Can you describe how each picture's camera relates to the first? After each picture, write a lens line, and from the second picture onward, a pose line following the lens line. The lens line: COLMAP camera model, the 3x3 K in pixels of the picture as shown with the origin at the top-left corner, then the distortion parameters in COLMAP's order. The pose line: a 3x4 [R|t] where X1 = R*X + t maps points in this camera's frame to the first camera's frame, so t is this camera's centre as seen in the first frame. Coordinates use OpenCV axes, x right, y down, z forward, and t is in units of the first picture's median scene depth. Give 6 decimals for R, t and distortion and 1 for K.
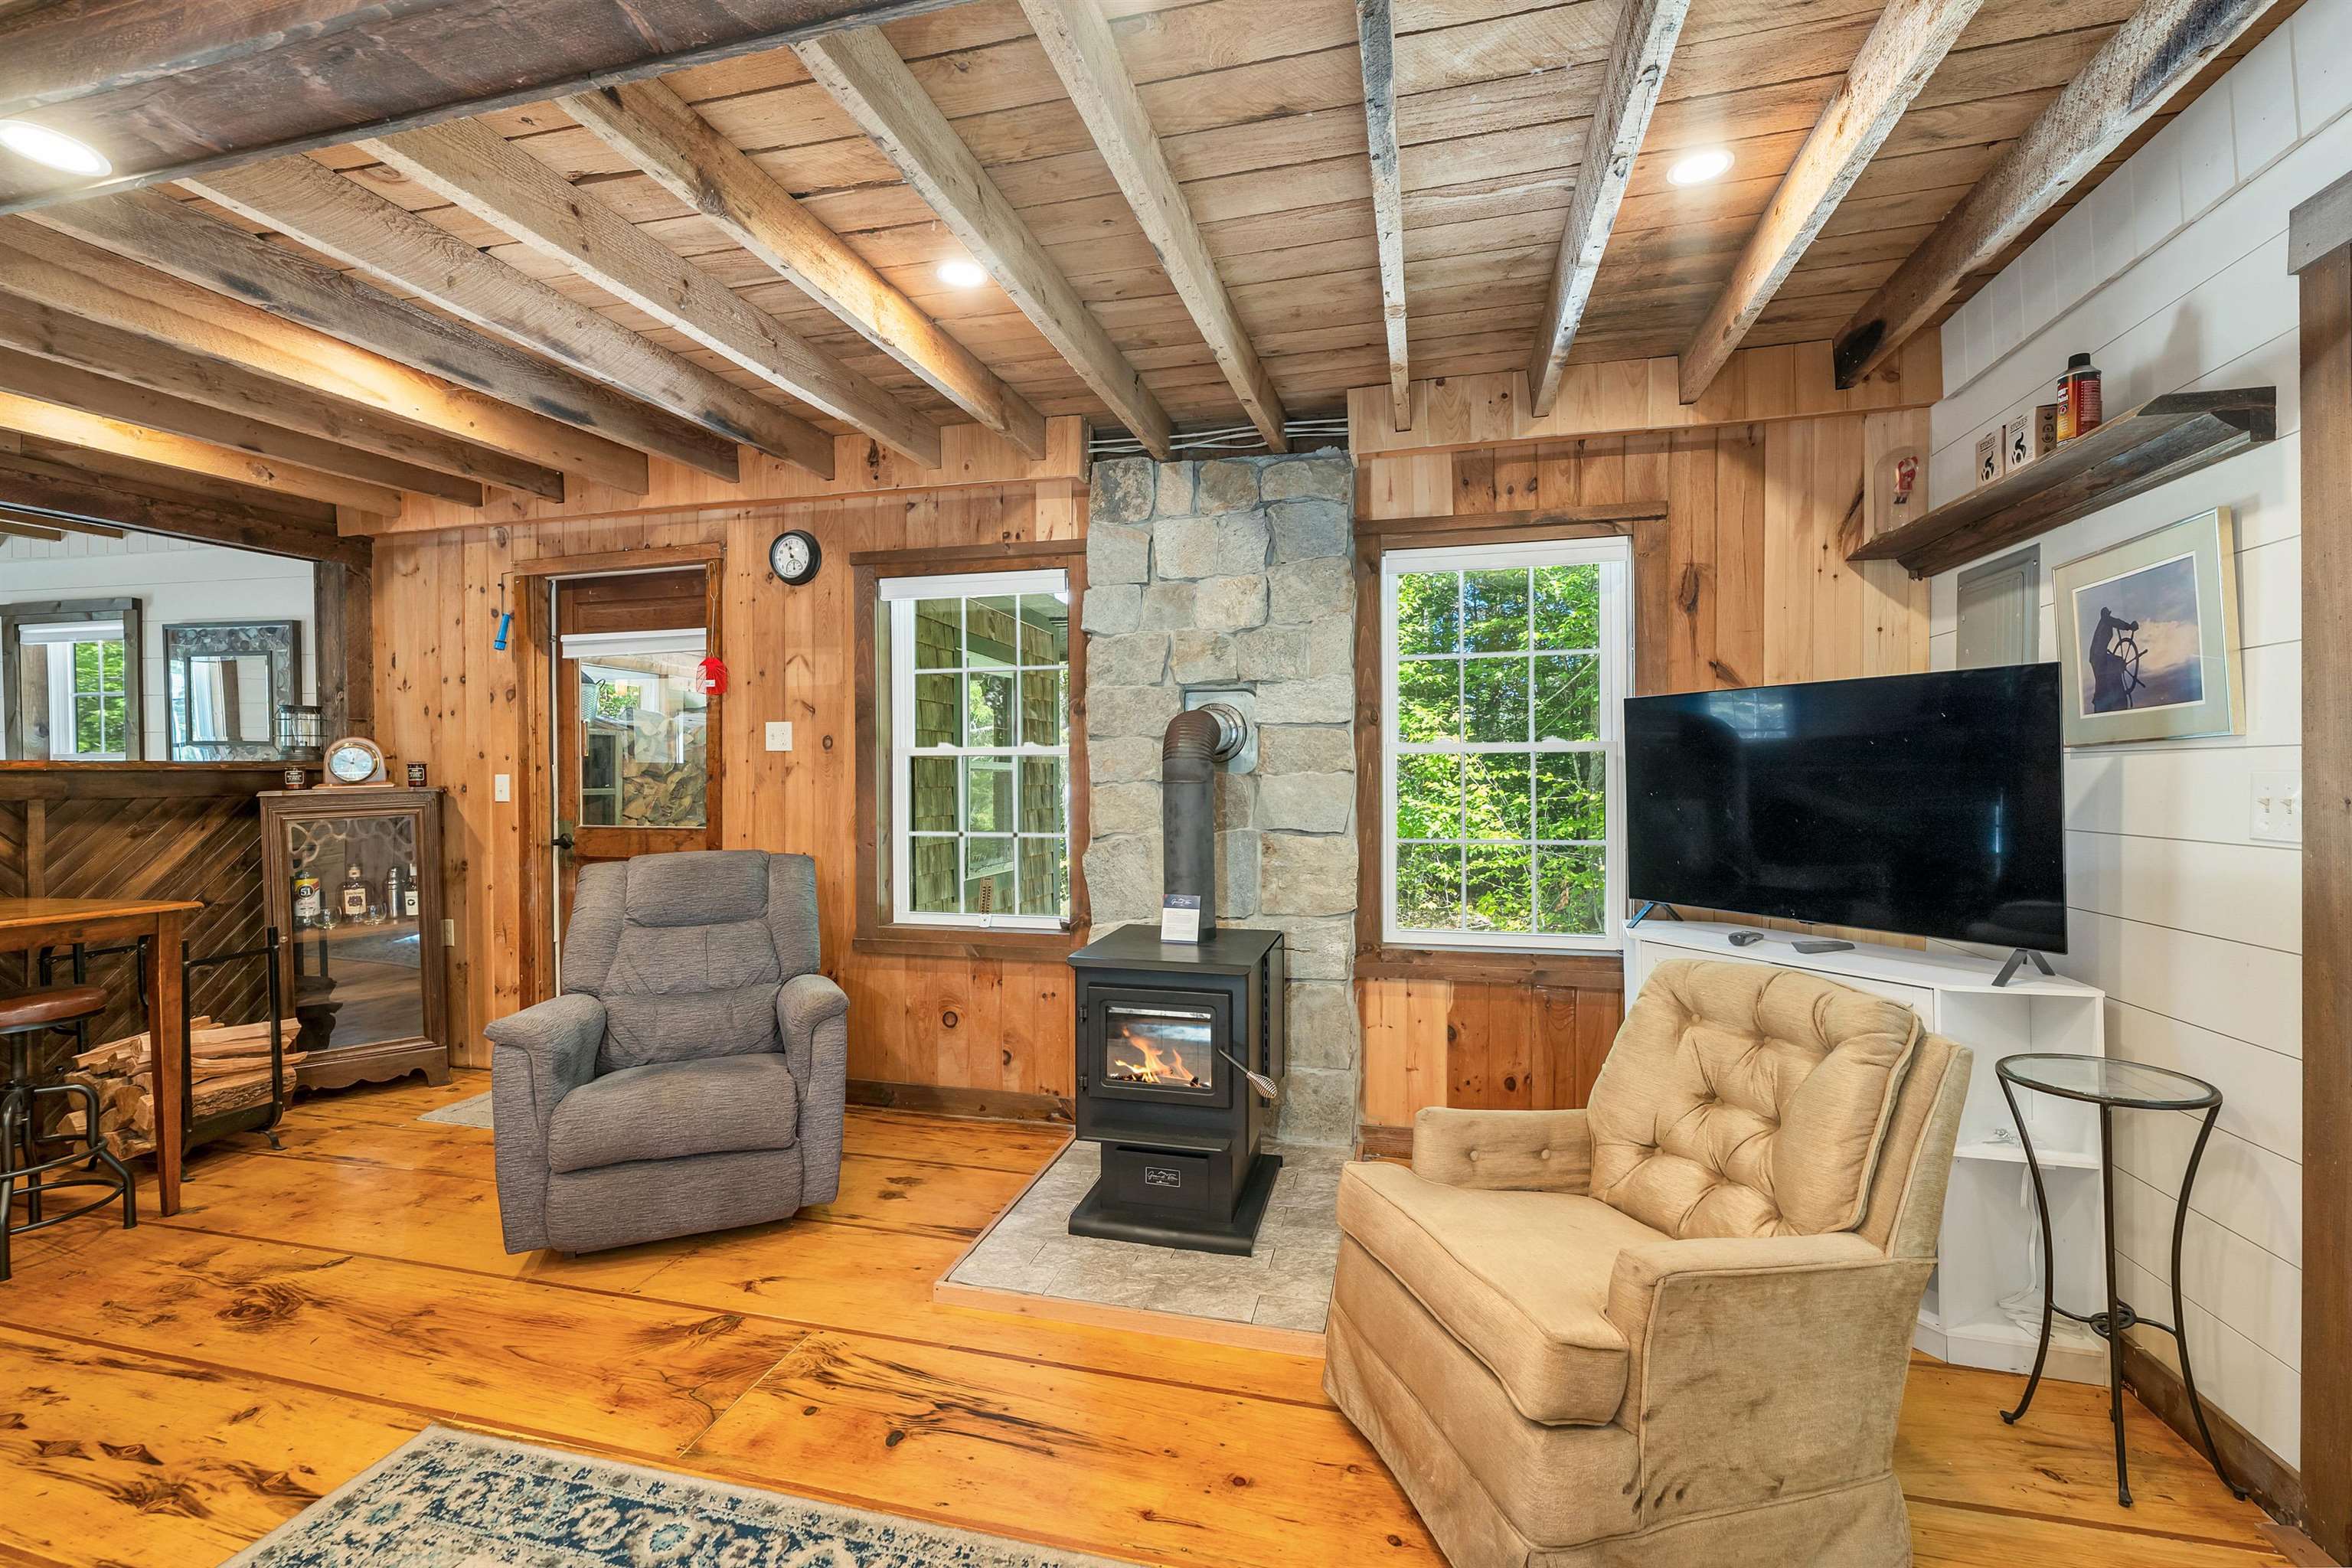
lens RADIAL K [[1005.9, 0, 1181.4], [0, 1005.9, 767.8], [0, 0, 1]] dist [0.001782, 0.000321]
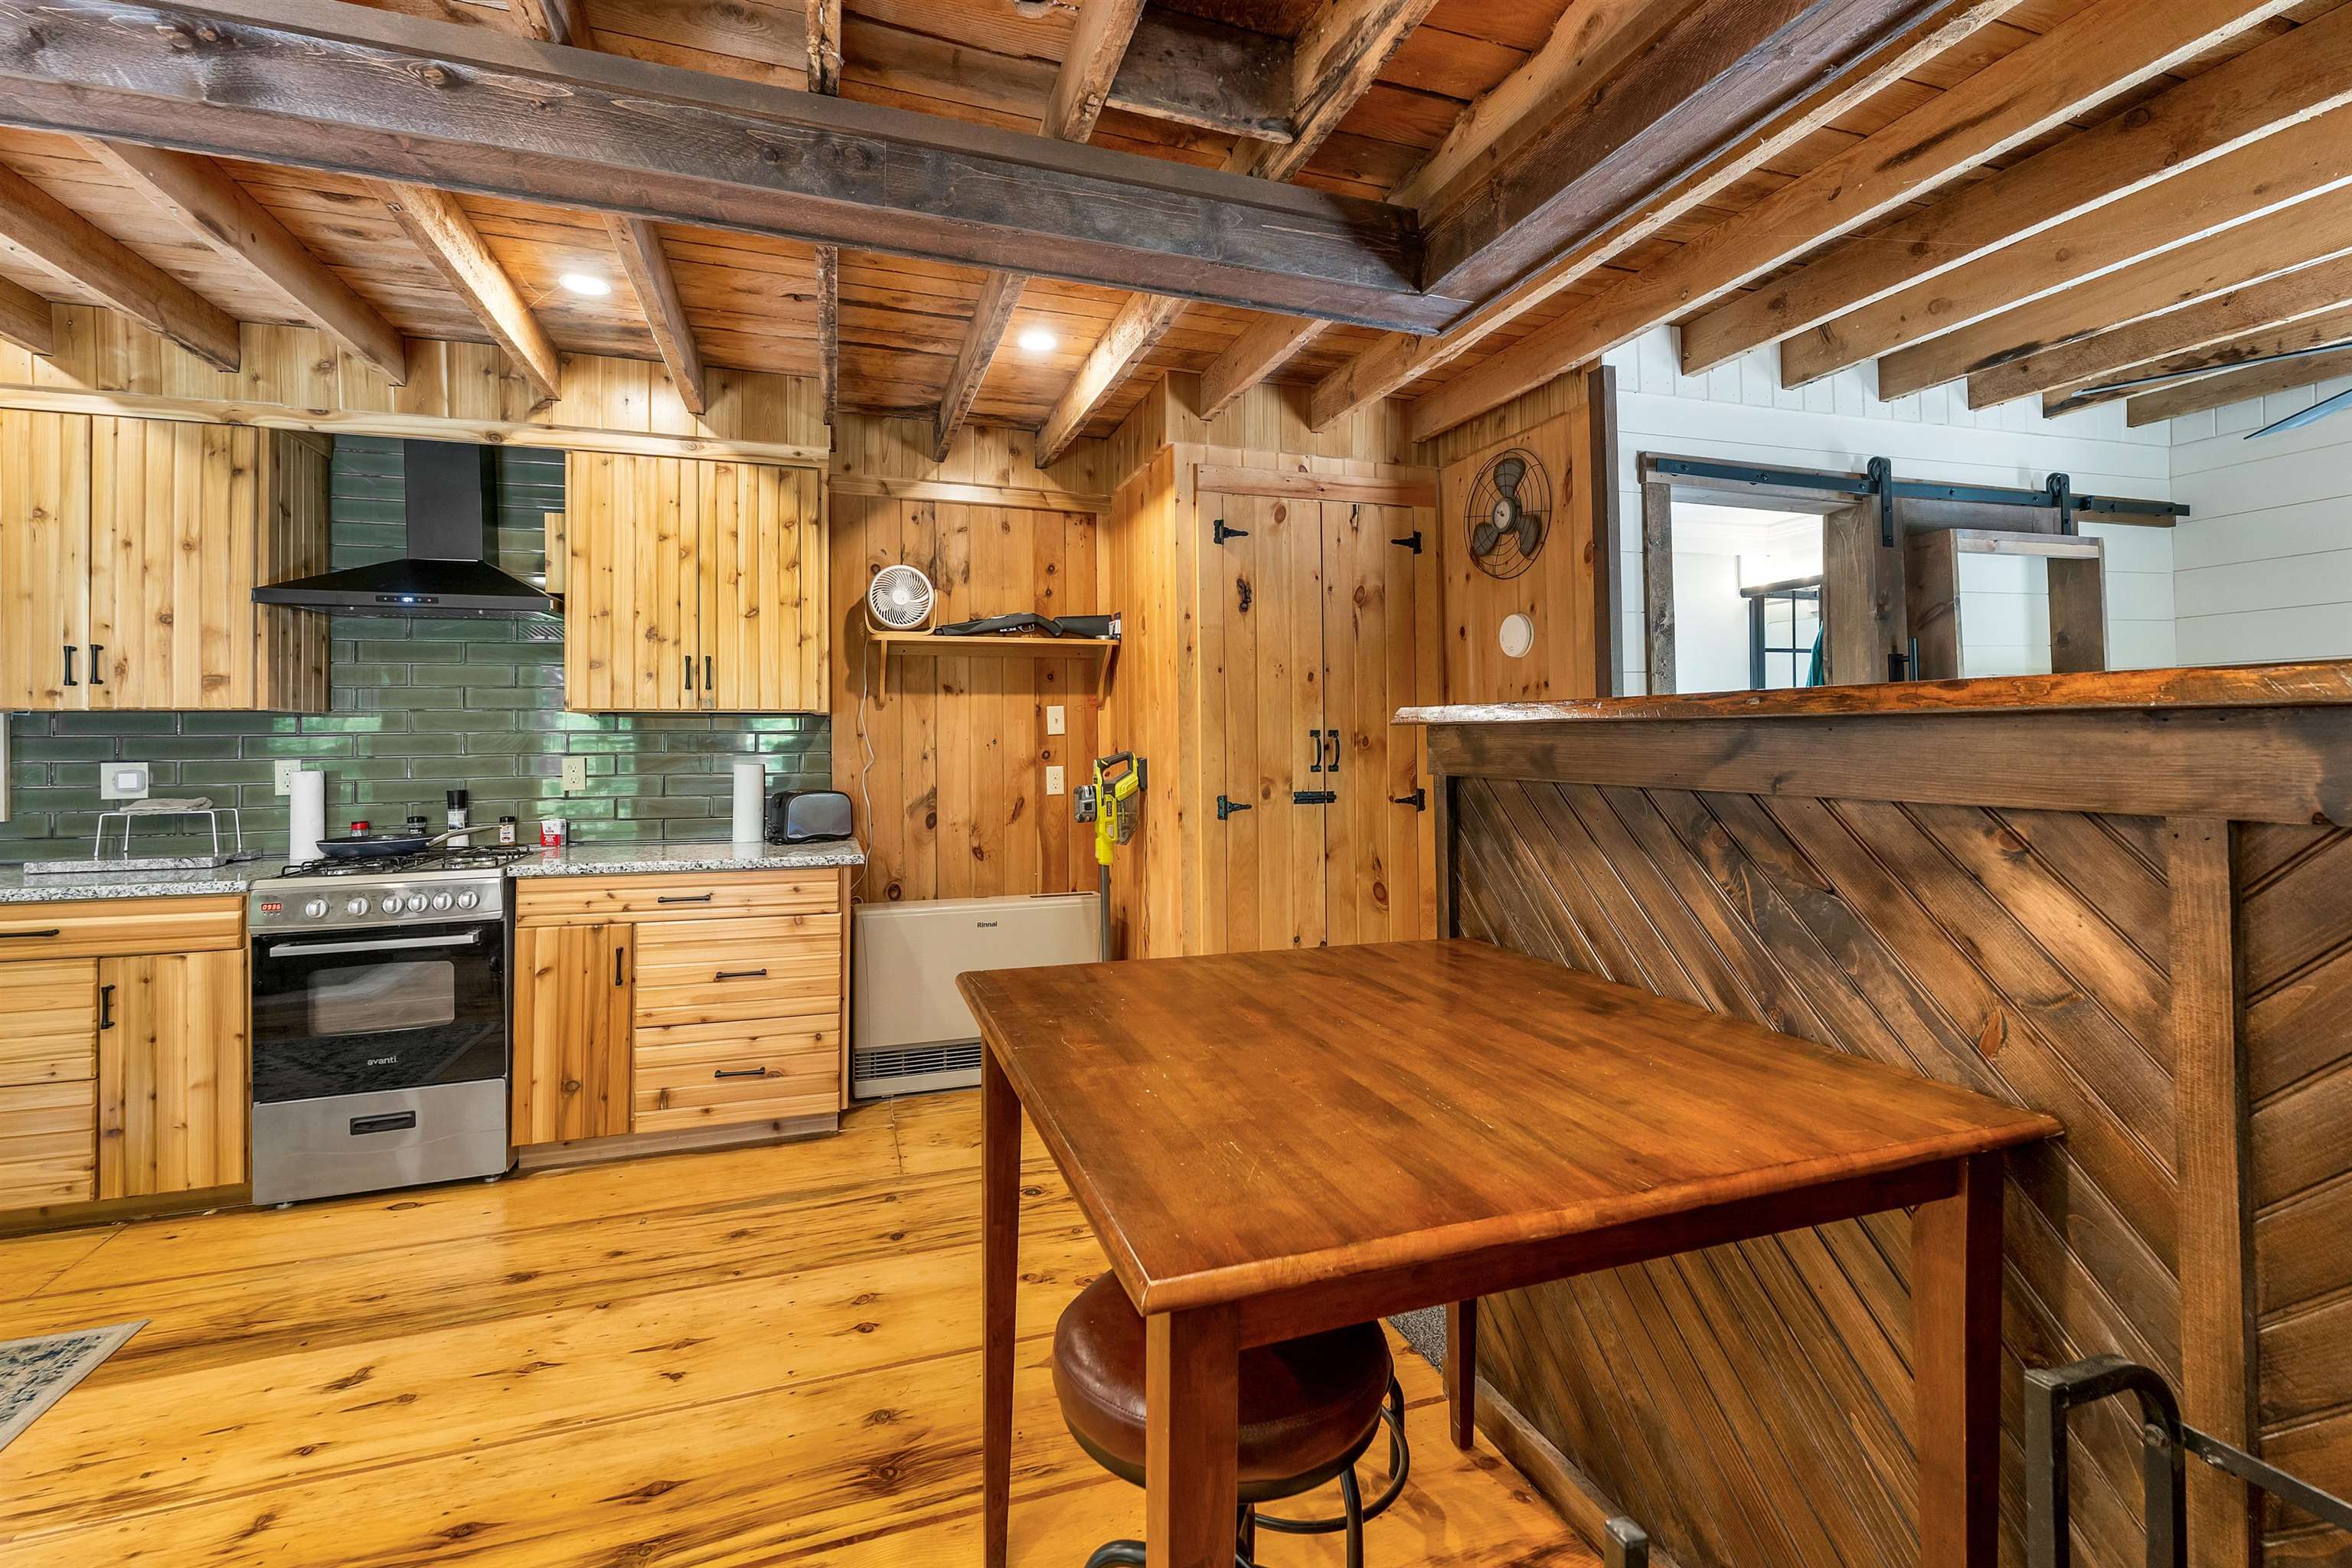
lens RADIAL K [[1005.9, 0, 1166.6], [0, 1005.9, 726.8], [0, 0, 1]] dist [0.001782, 0.000321]
pose [[-0.838106, 0.009624, -0.545423, -0.696446], [0.014565, 0.999883, -0.004736, 0.005624], [0.545313, -0.011913, -0.838148, 0.974657]]
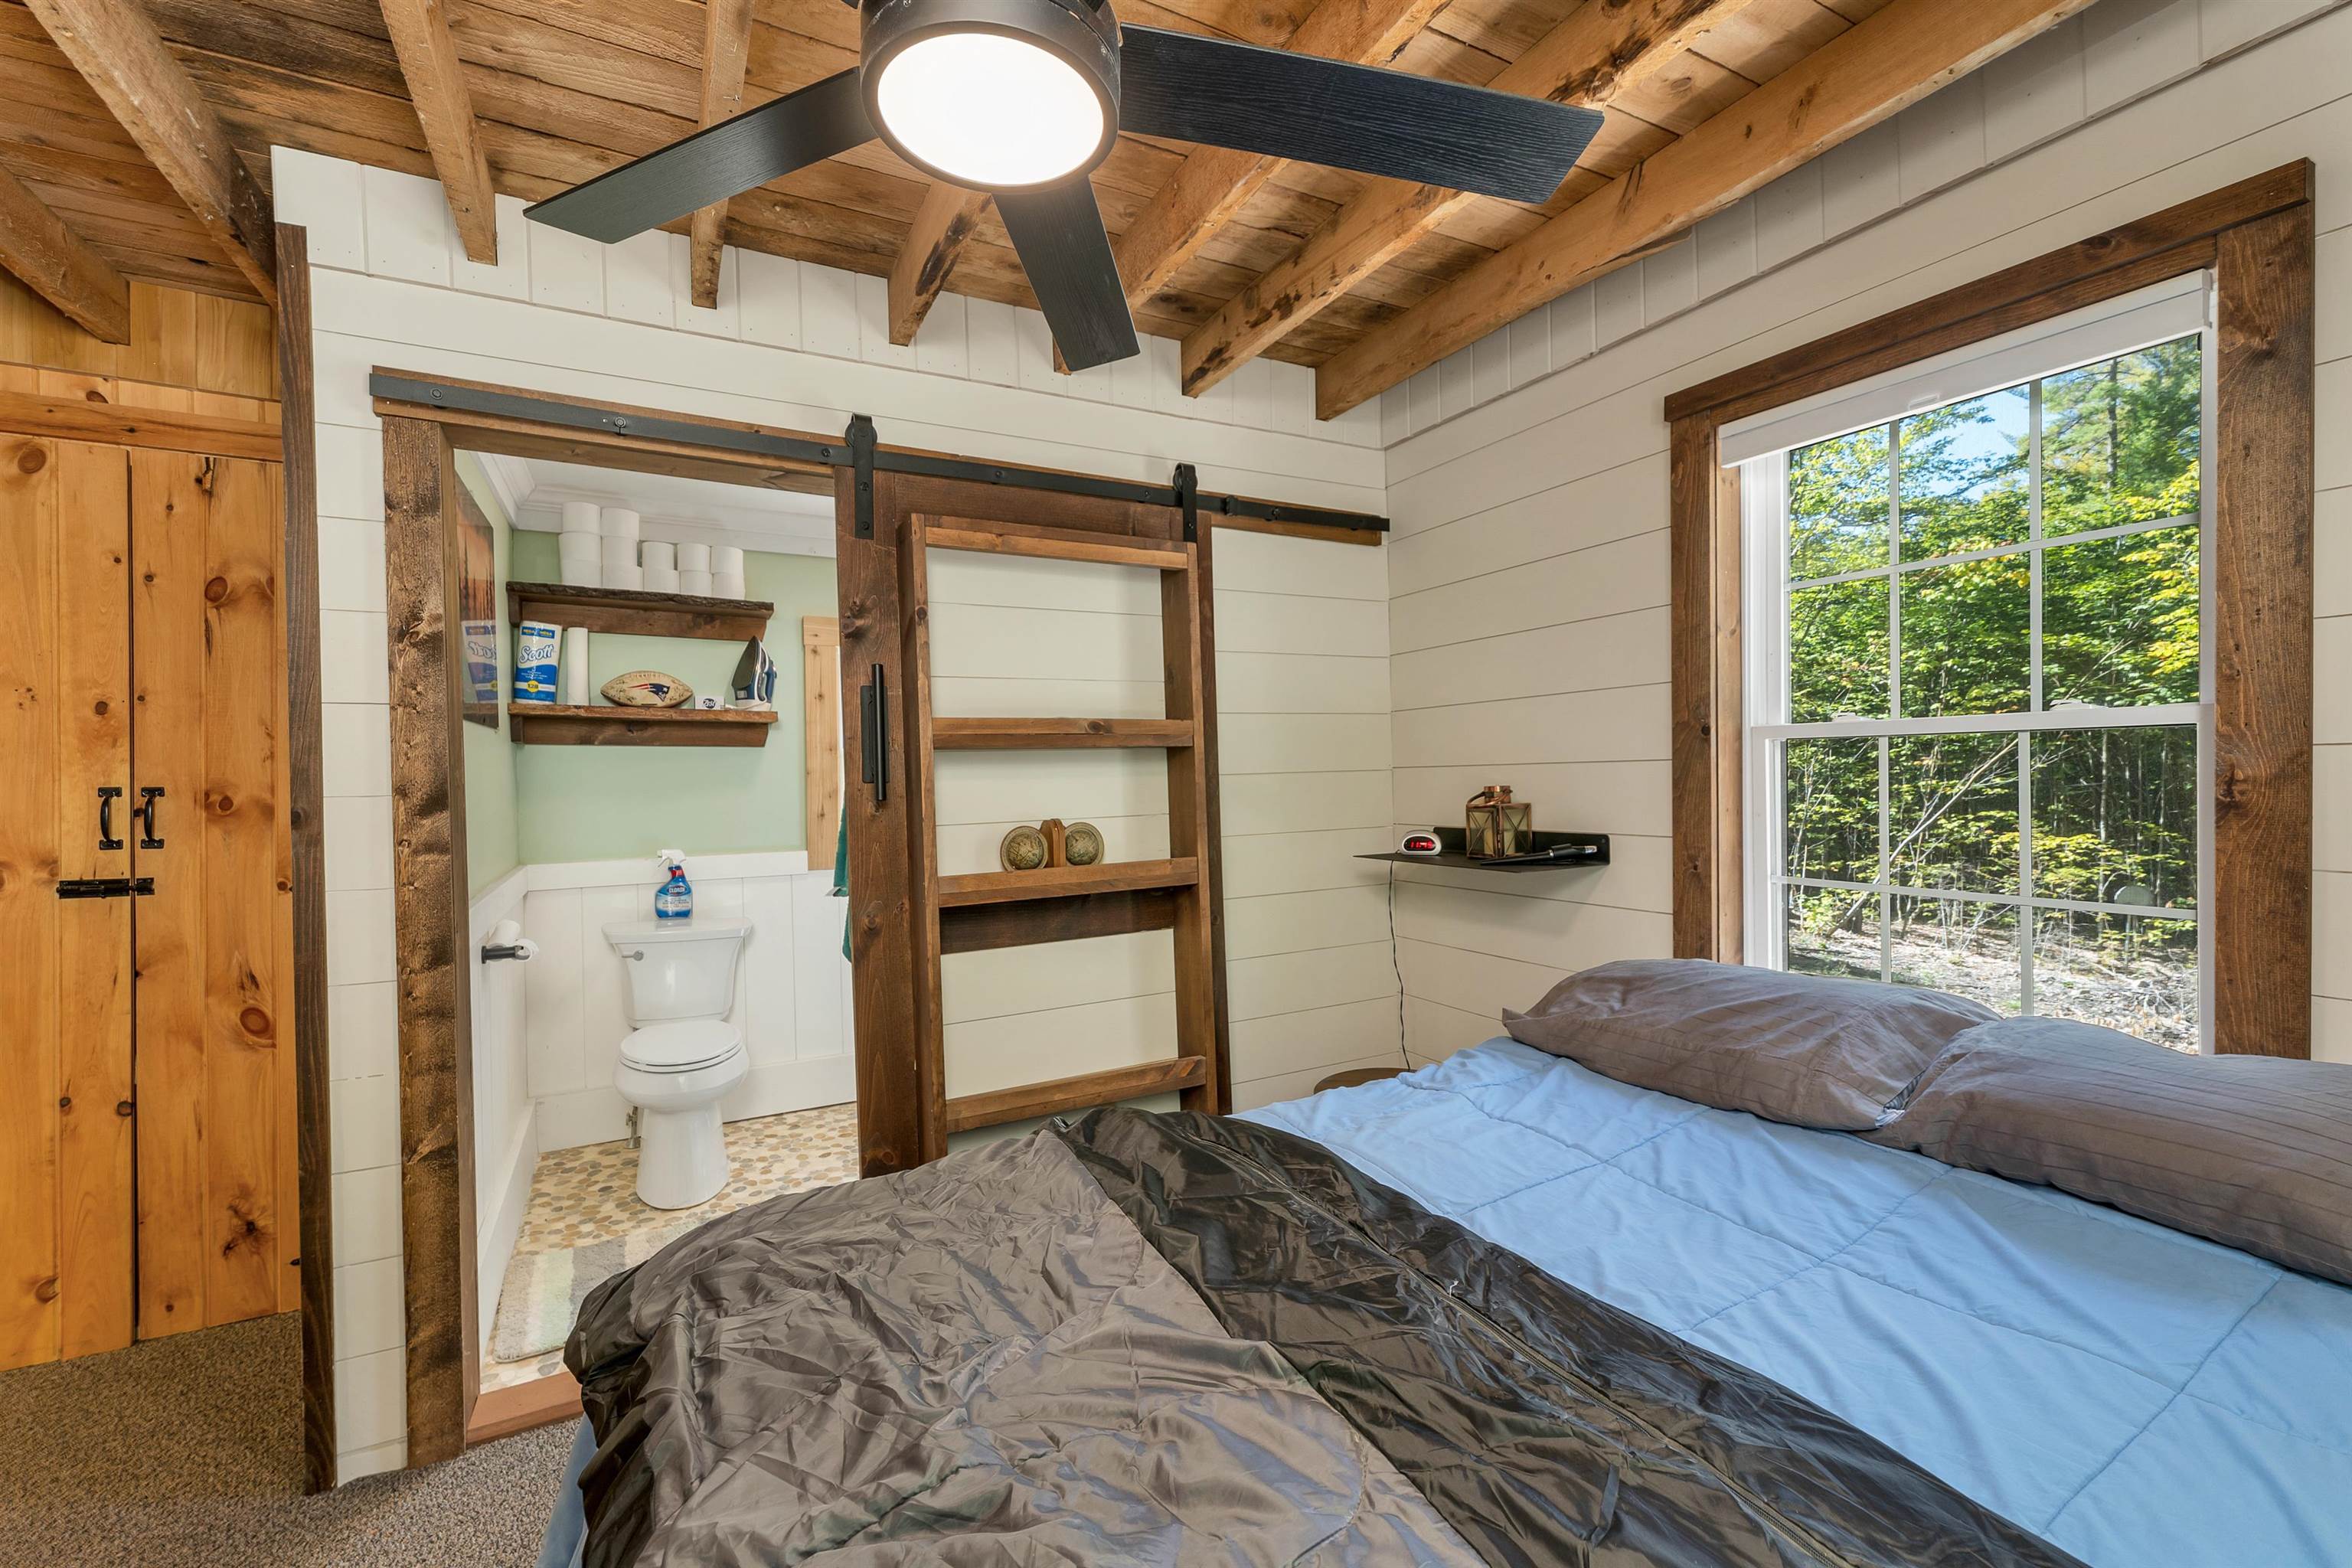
lens RADIAL K [[1005.9, 0, 1182.4], [0, 1005.9, 794.3], [0, 0, 1]] dist [0.001782, 0.000321]
pose [[-0.730994, 0.020782, -0.682068, -1.391248], [0.012363, 0.999775, 0.017213, 0.007731], [0.682272, 0.004150, -0.731086, 1.184363]]
